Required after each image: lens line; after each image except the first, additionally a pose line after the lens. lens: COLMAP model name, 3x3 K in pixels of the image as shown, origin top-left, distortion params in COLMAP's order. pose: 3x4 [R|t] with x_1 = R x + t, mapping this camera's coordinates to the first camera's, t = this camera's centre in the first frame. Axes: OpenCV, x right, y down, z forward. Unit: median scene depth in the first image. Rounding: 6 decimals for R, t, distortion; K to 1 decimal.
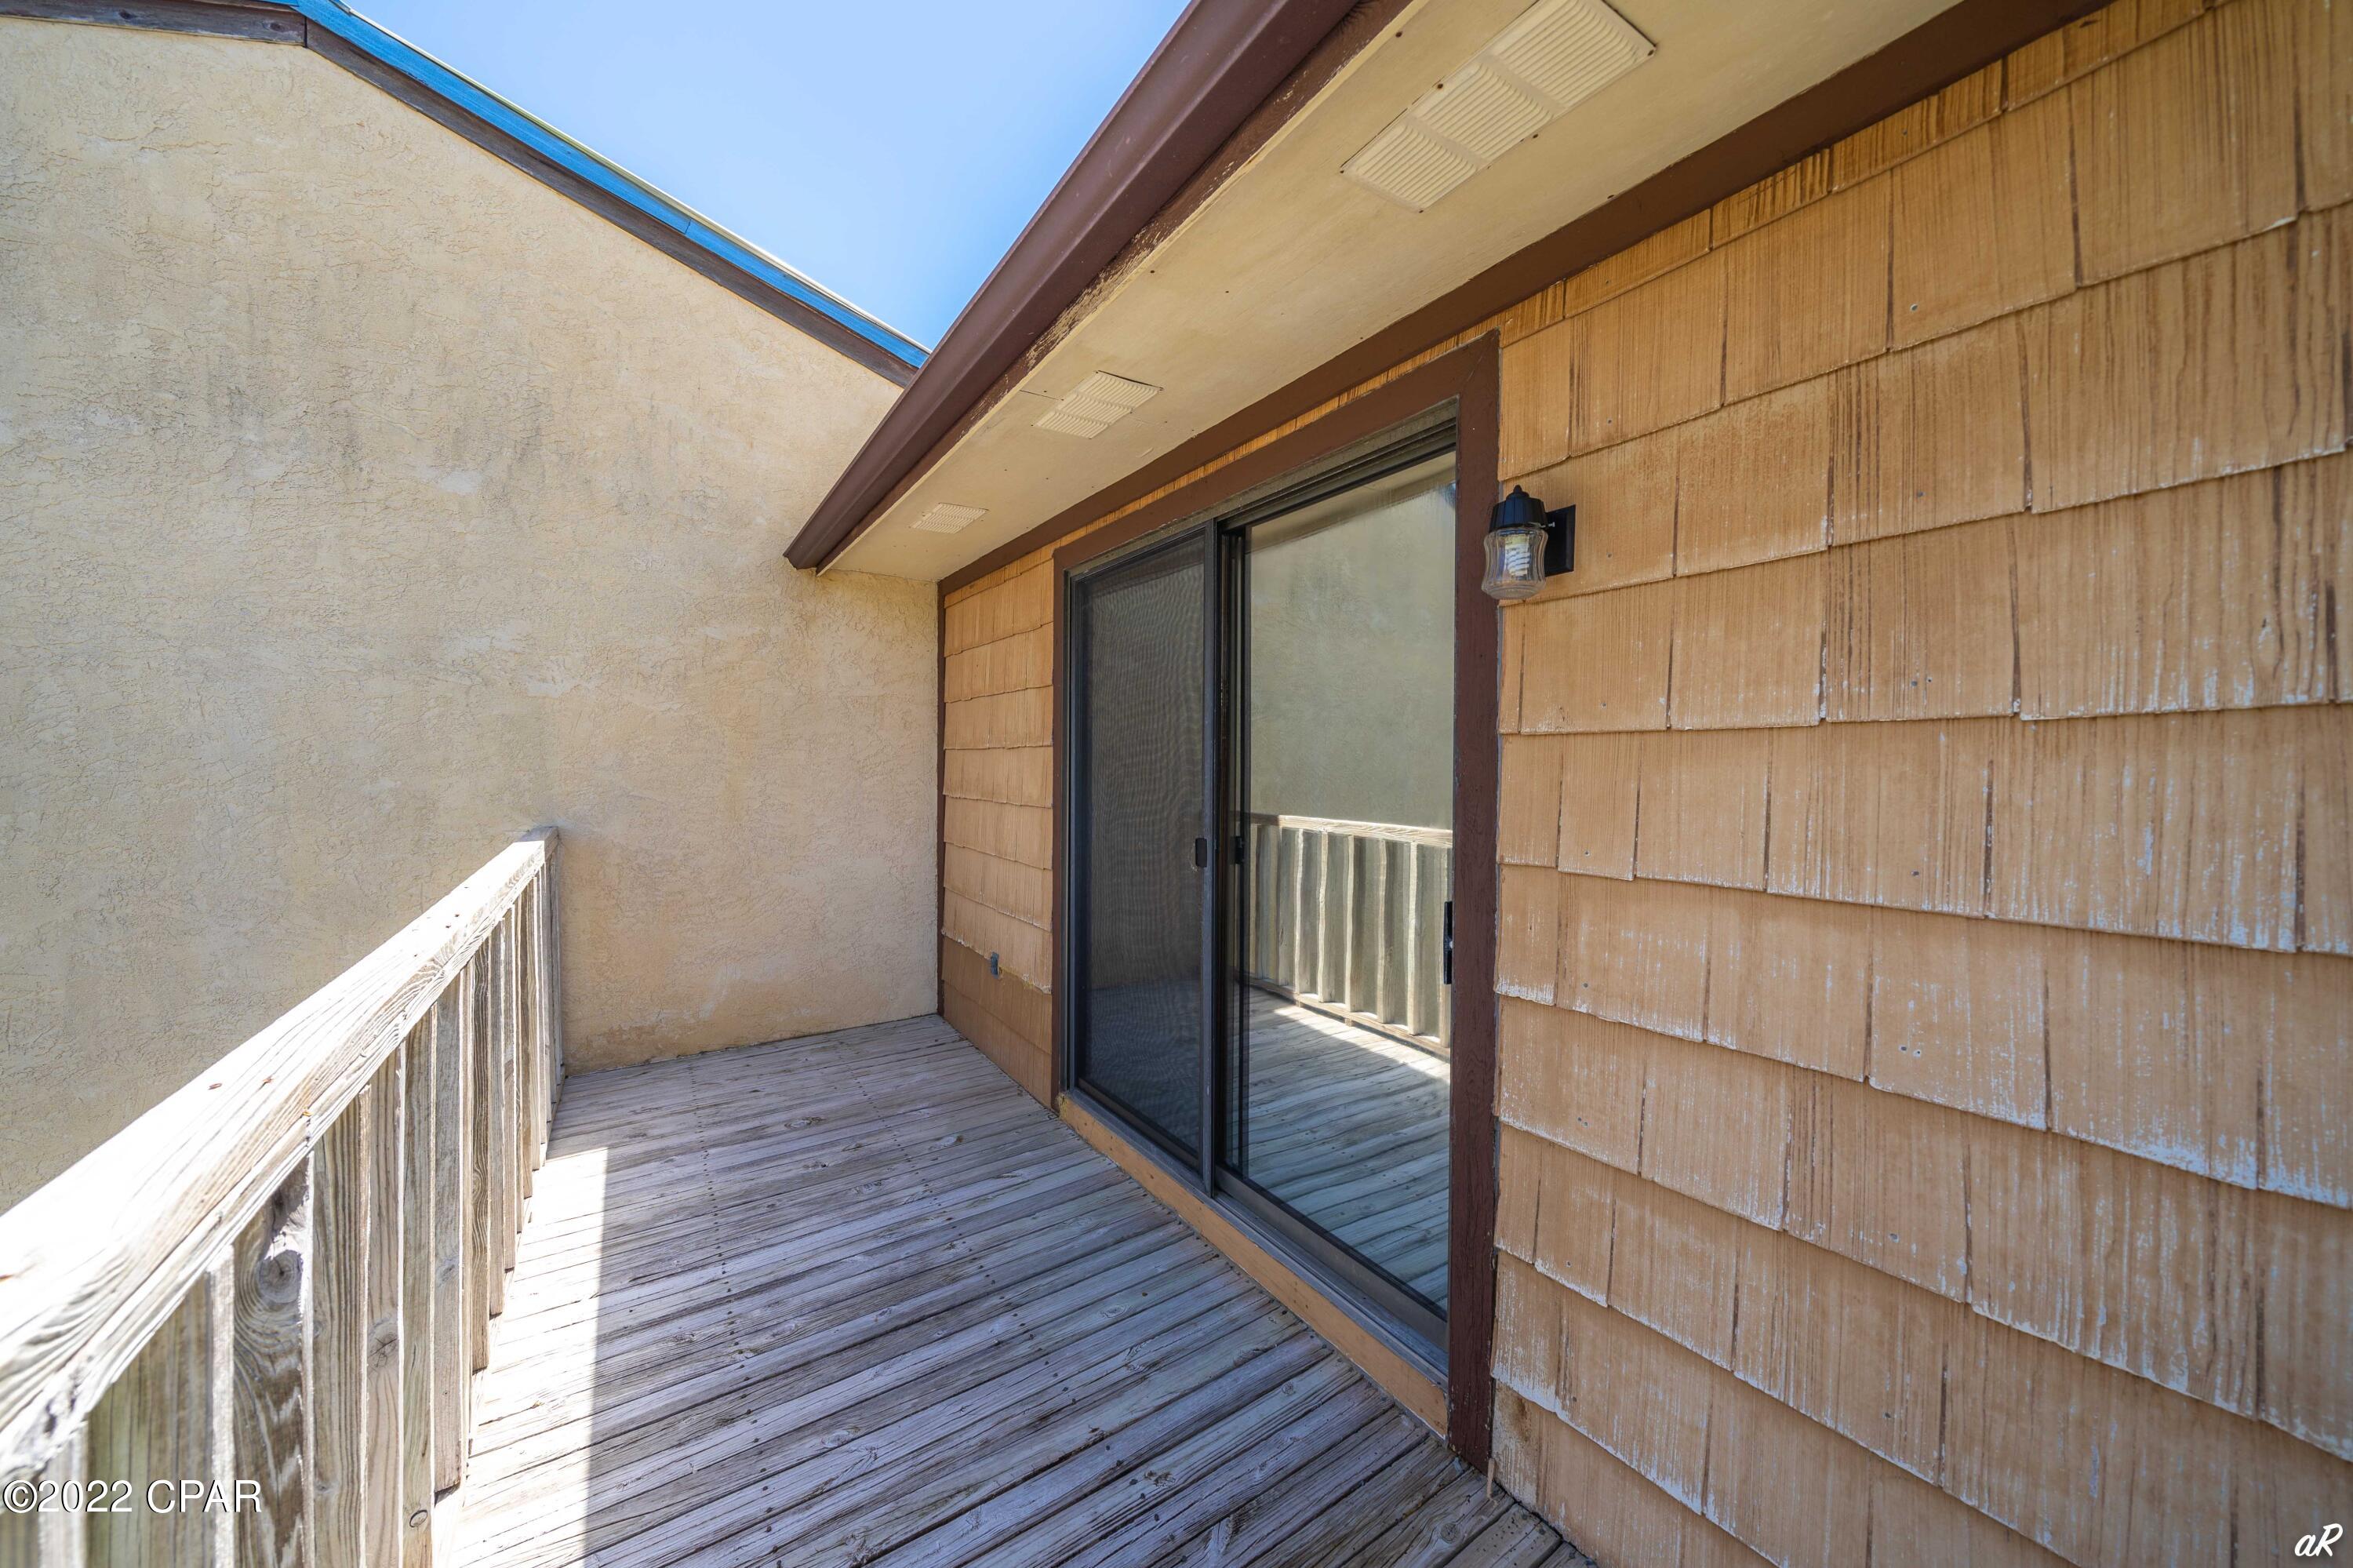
lens RADIAL K [[815.9, 0, 1157.4], [0, 815.9, 780.8], [0, 0, 1]] dist [-0.000795, -0.000139]
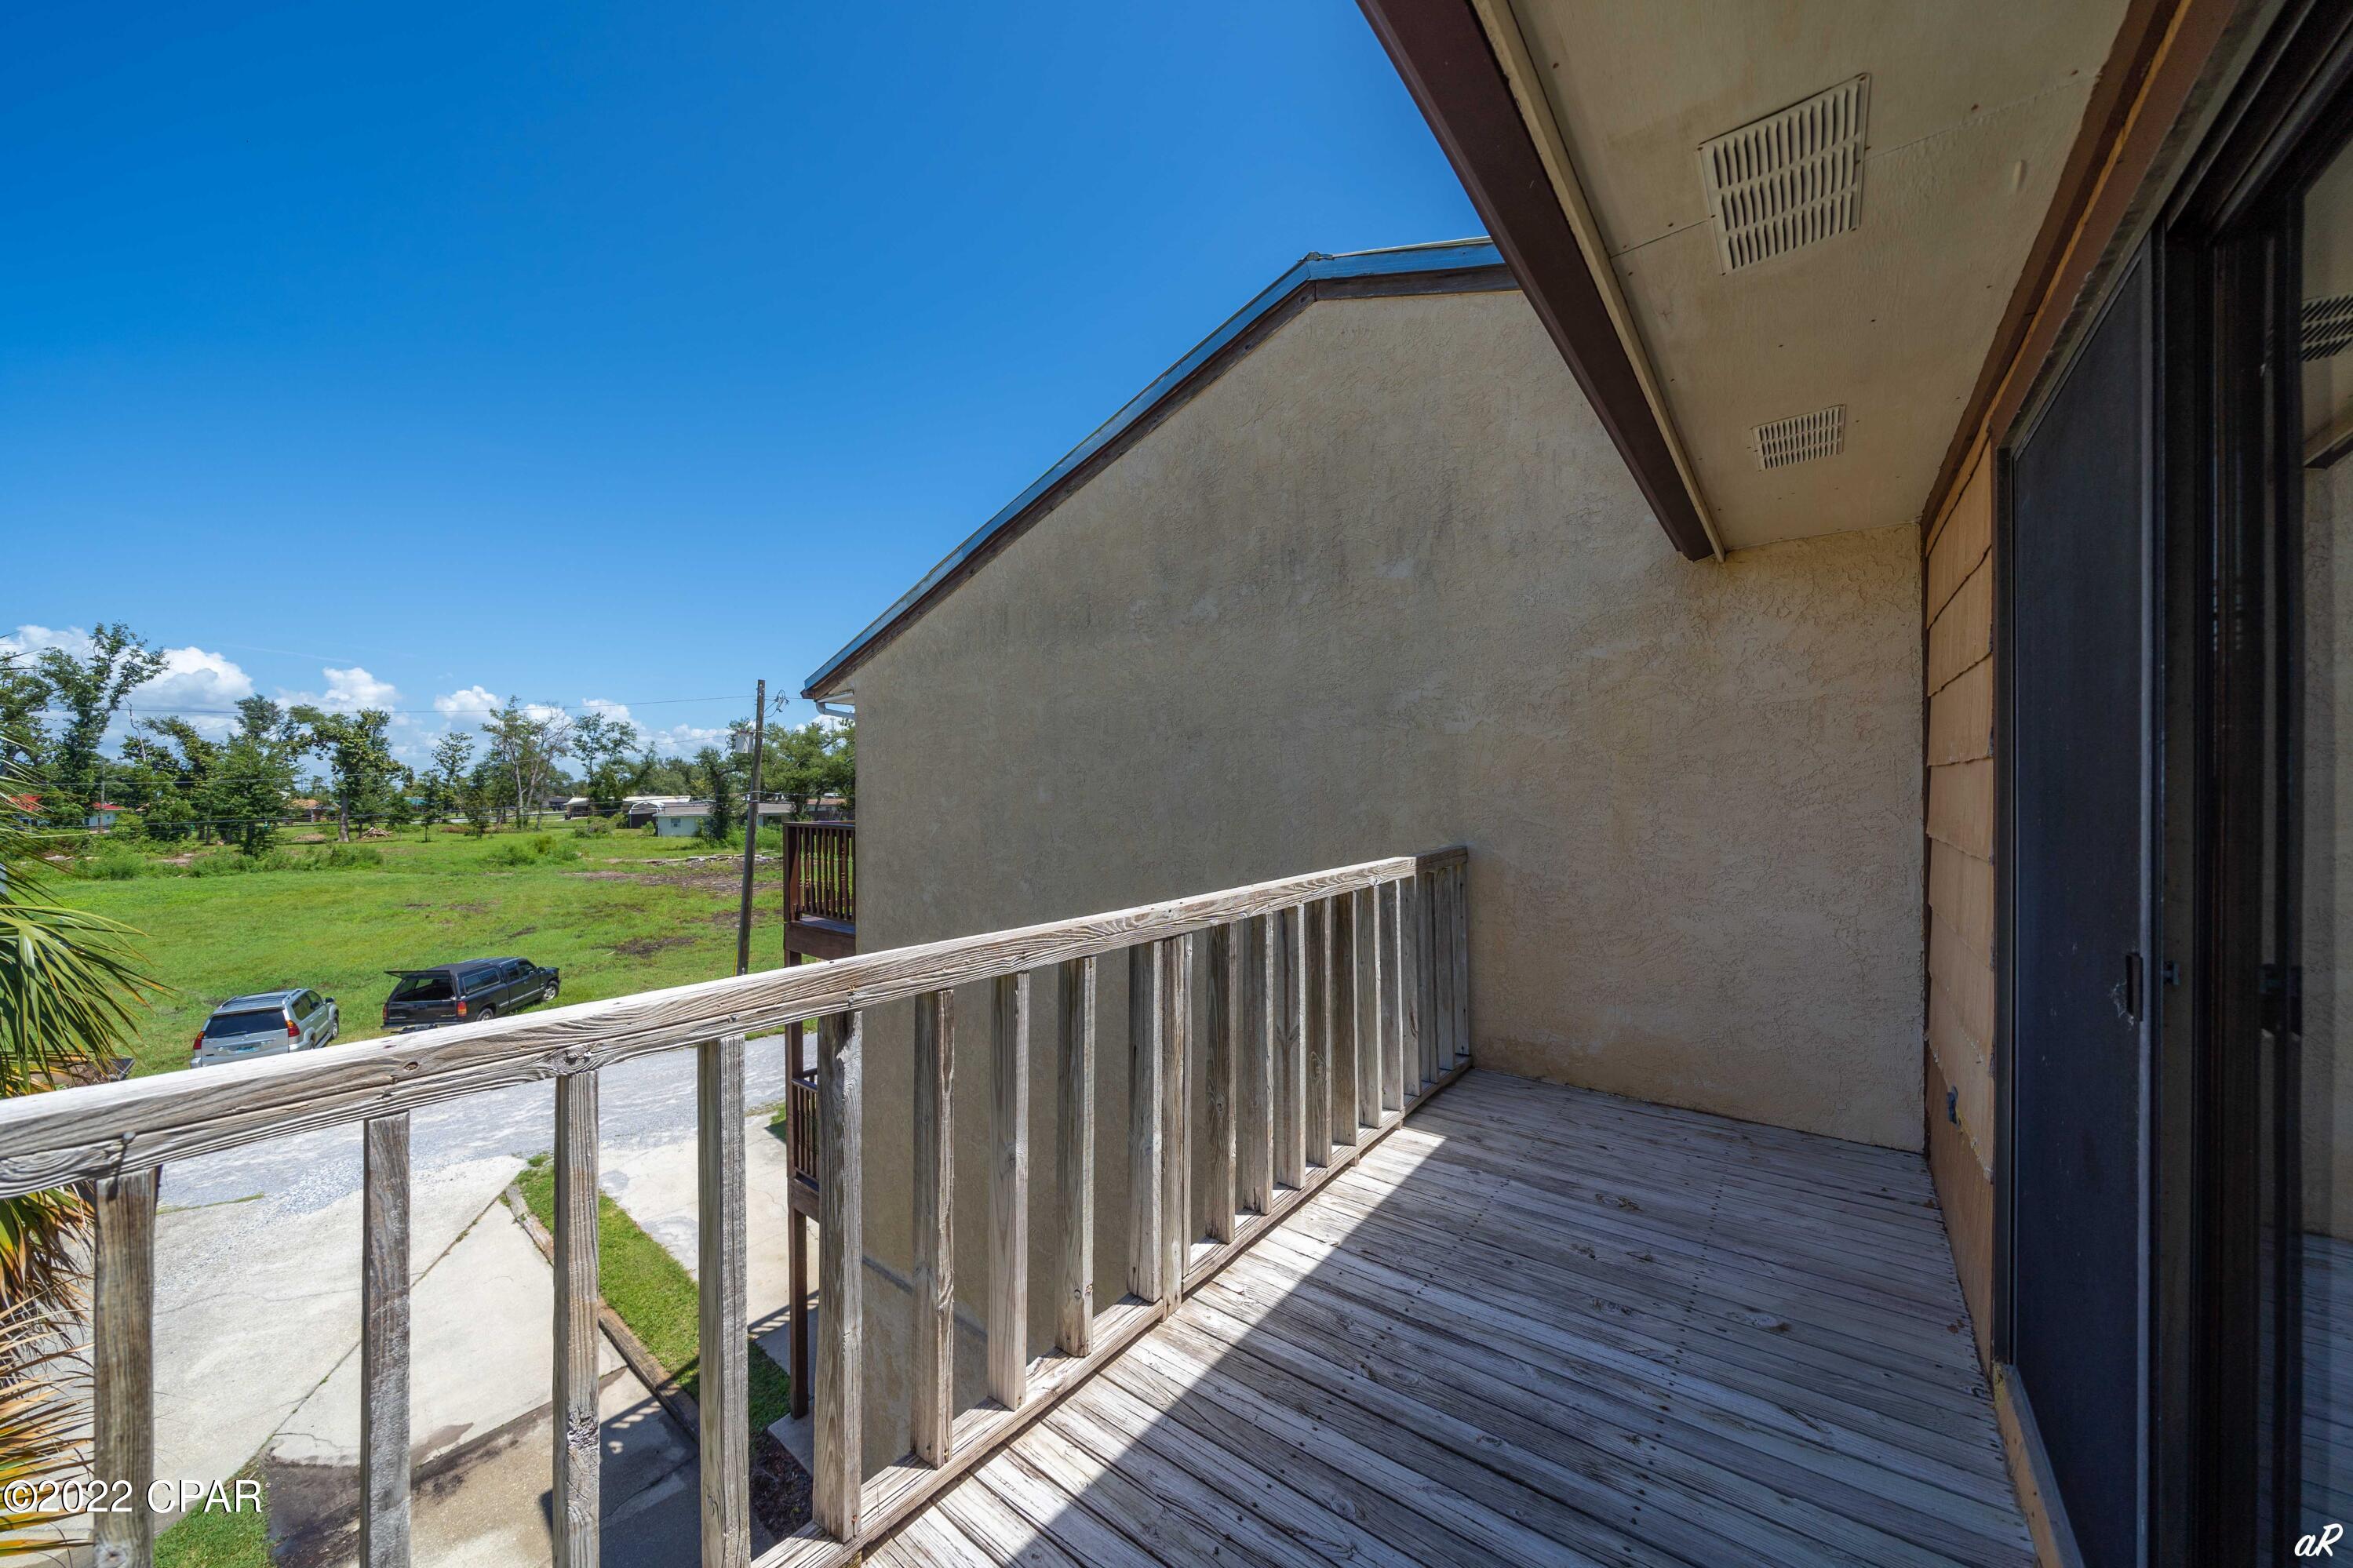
lens RADIAL K [[813.7, 0, 1181.6], [0, 813.7, 801.8], [0, 0, 1]] dist [-0.000216, -0.000034]
pose [[0.330429, 0.007541, -0.943801, 0.227469], [-0.010866, 0.999932, 0.004185, -0.007385], [0.943768, 0.008873, 0.330489, 0.265782]]
